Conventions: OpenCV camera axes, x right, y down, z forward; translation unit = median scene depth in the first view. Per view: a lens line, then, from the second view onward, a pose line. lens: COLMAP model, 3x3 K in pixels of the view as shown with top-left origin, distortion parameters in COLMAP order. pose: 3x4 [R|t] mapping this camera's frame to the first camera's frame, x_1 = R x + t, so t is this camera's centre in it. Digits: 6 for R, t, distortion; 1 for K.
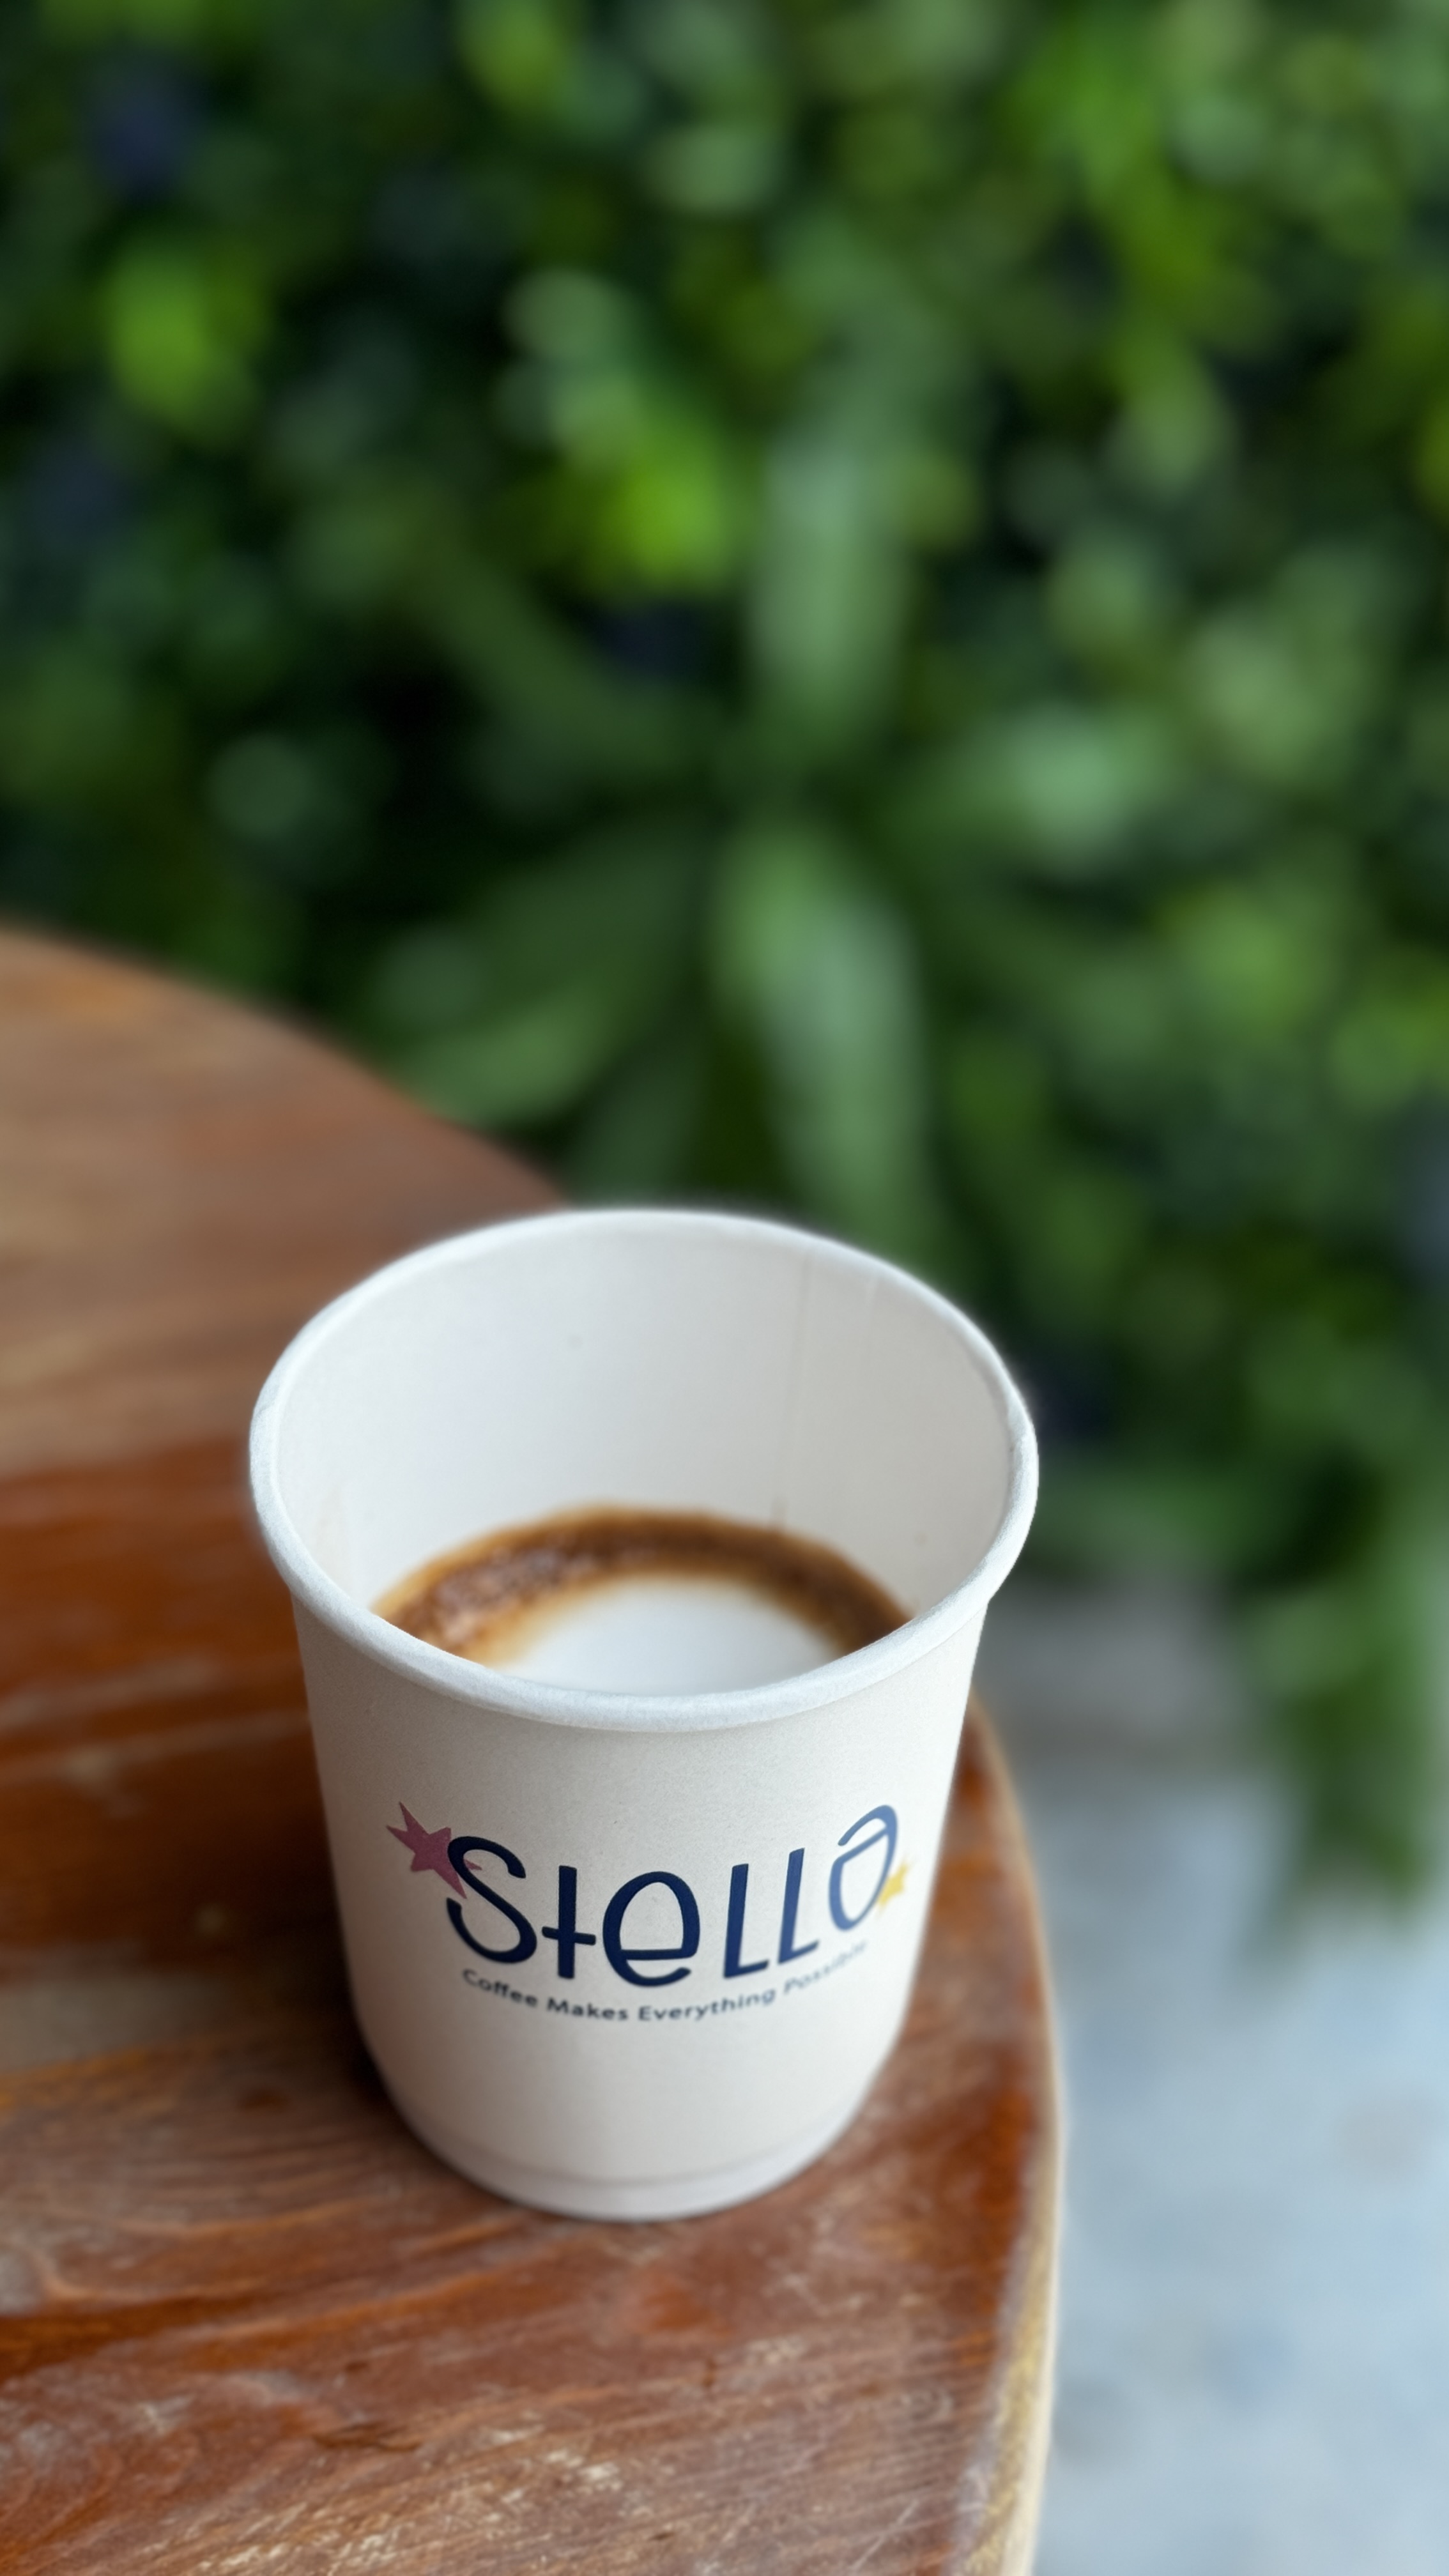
lens RADIAL K [[4009.8, 0, 721.1], [0, 4009.8, 1287.9], [0, 0, 1]] dist [0.179959, -0.421134]
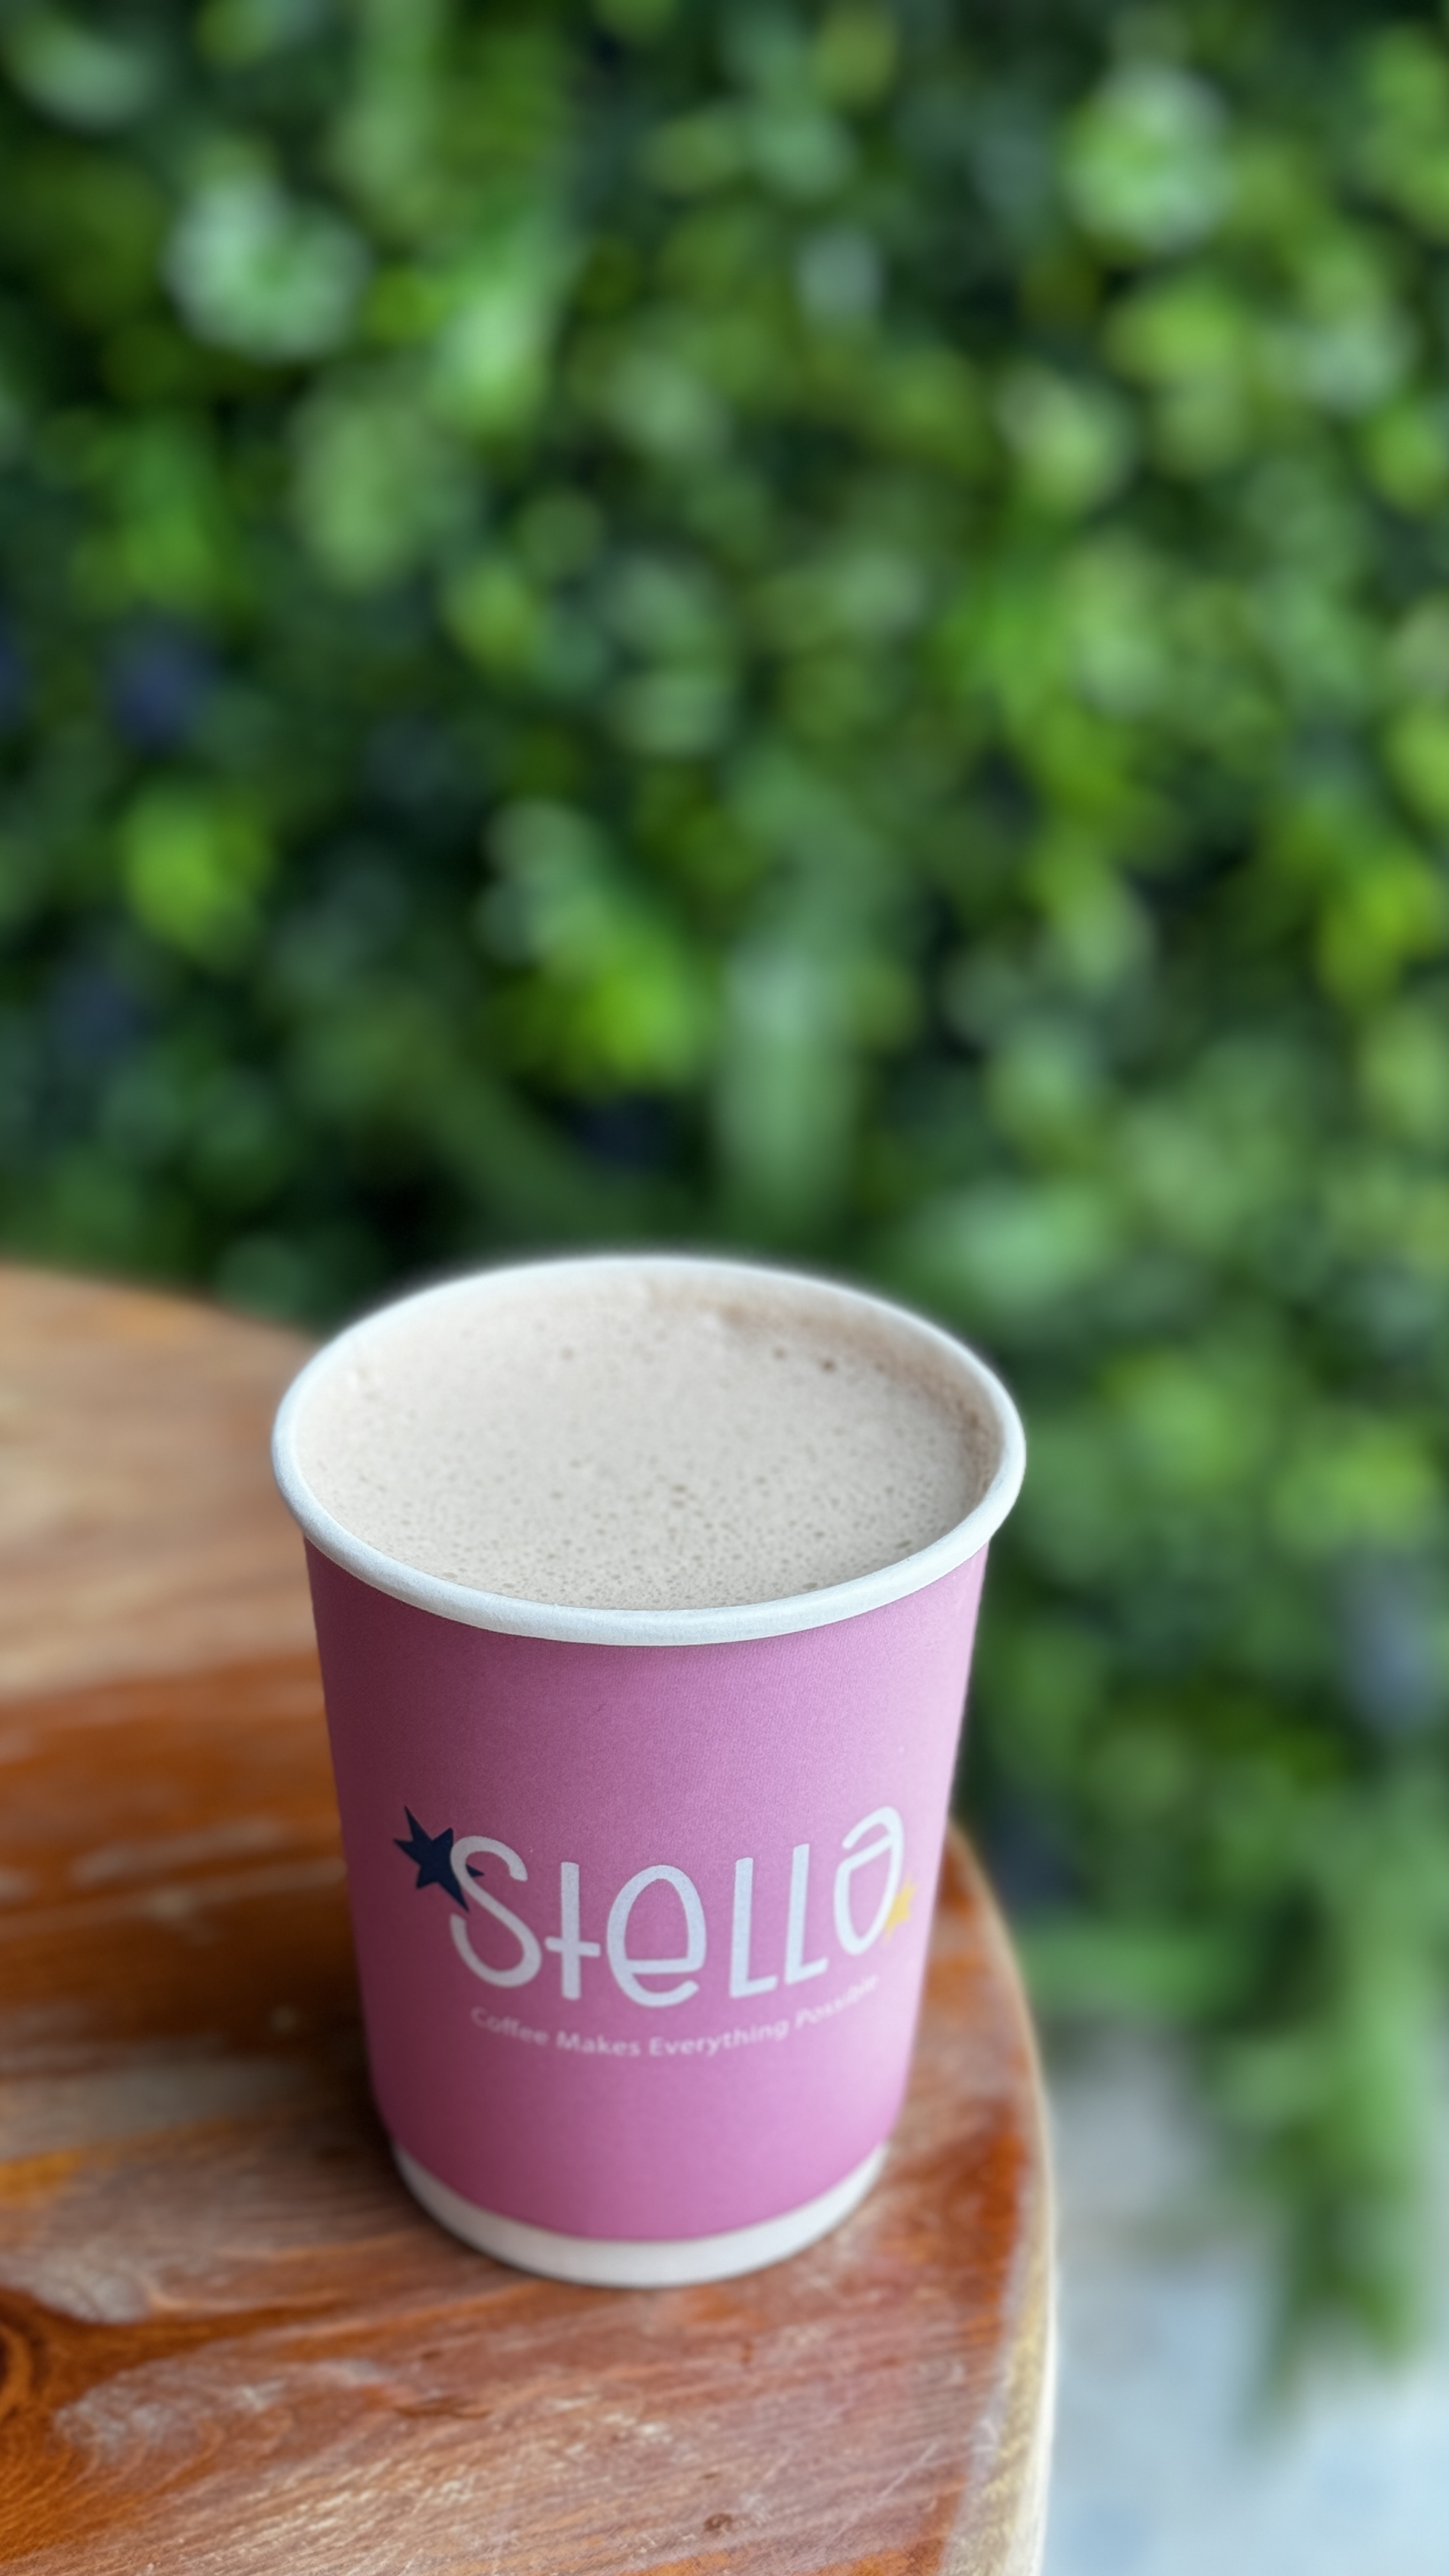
lens RADIAL K [[4009.8, 0, 721.1], [0, 4009.8, 1287.9], [0, 0, 1]] dist [0.179959, -0.421134]
pose [[0.999556, -0.026686, 0.013238, -0.016938], [0.028570, 0.984621, -0.172354, 0.172296], [-0.008435, 0.172655, 0.984946, -0.153268]]
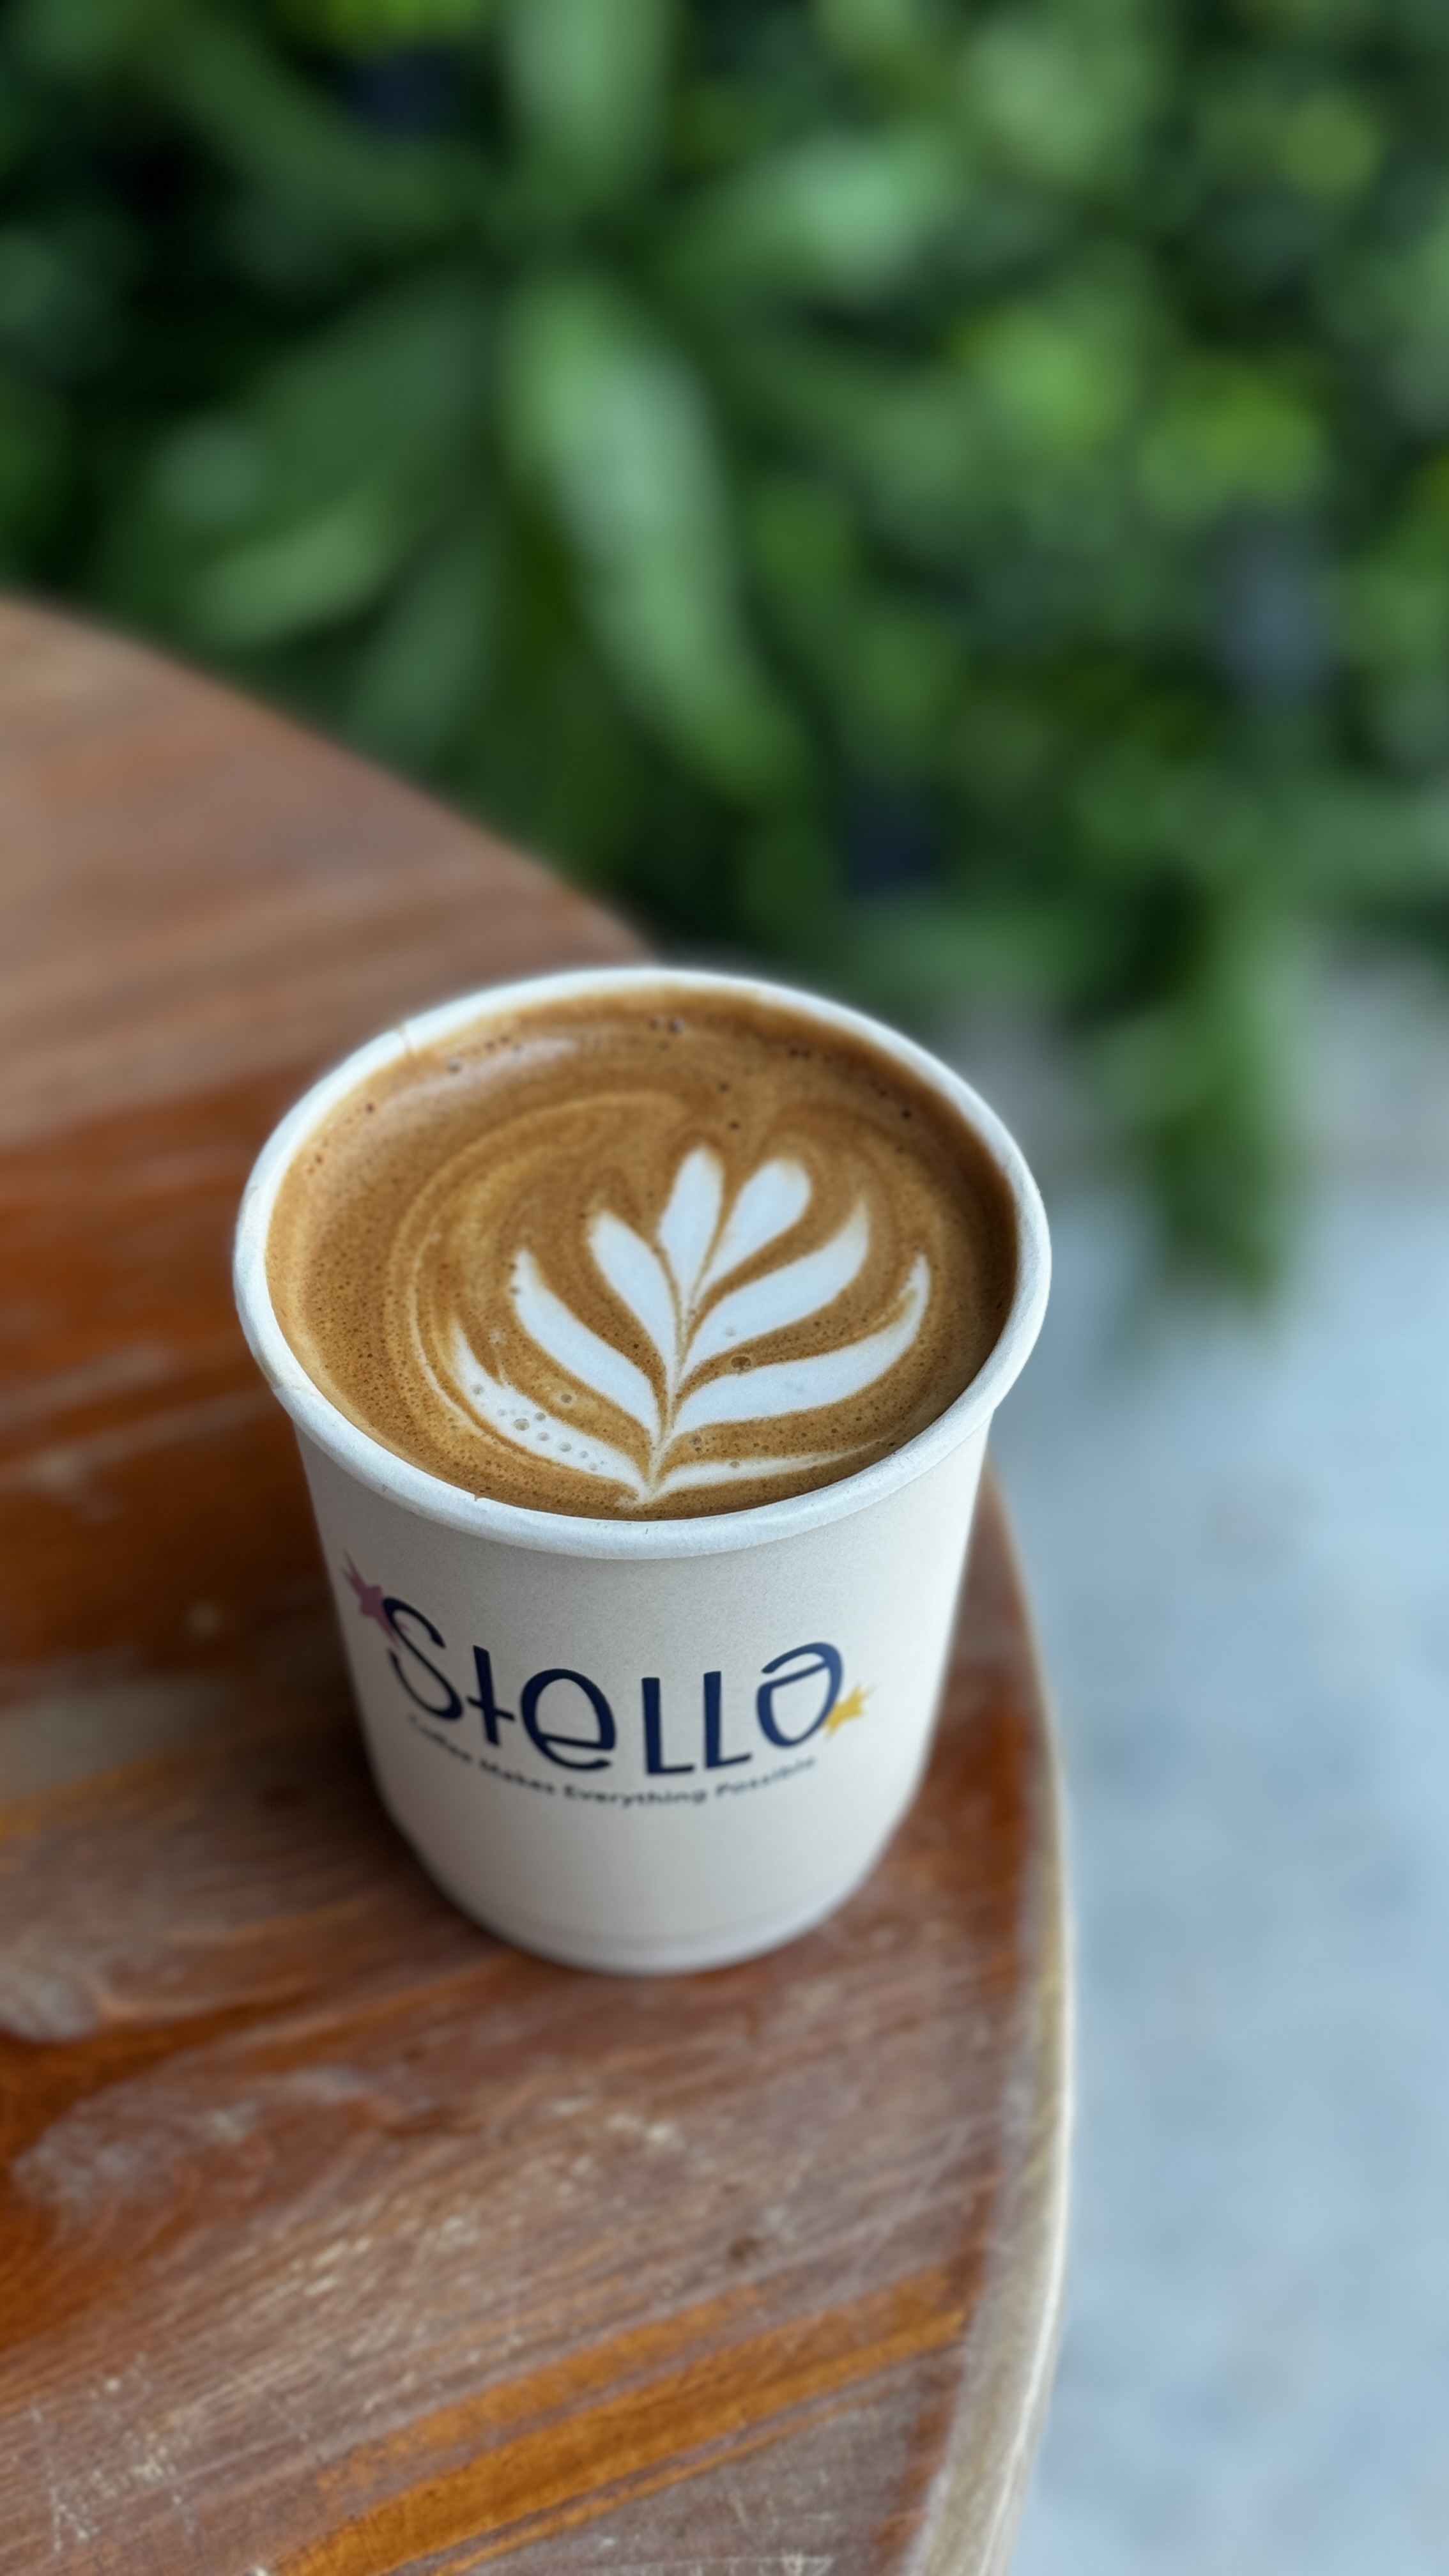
lens RADIAL K [[4016.4, 0, 726.1], [0, 4016.4, 1288.2], [0, 0, 1]] dist [0.197139, -0.527913]
pose [[0.994129, -0.096287, 0.049370, -0.043089], [0.086992, 0.982527, 0.164542, -0.089259], [-0.064350, -0.159281, 0.985134, 0.009476]]
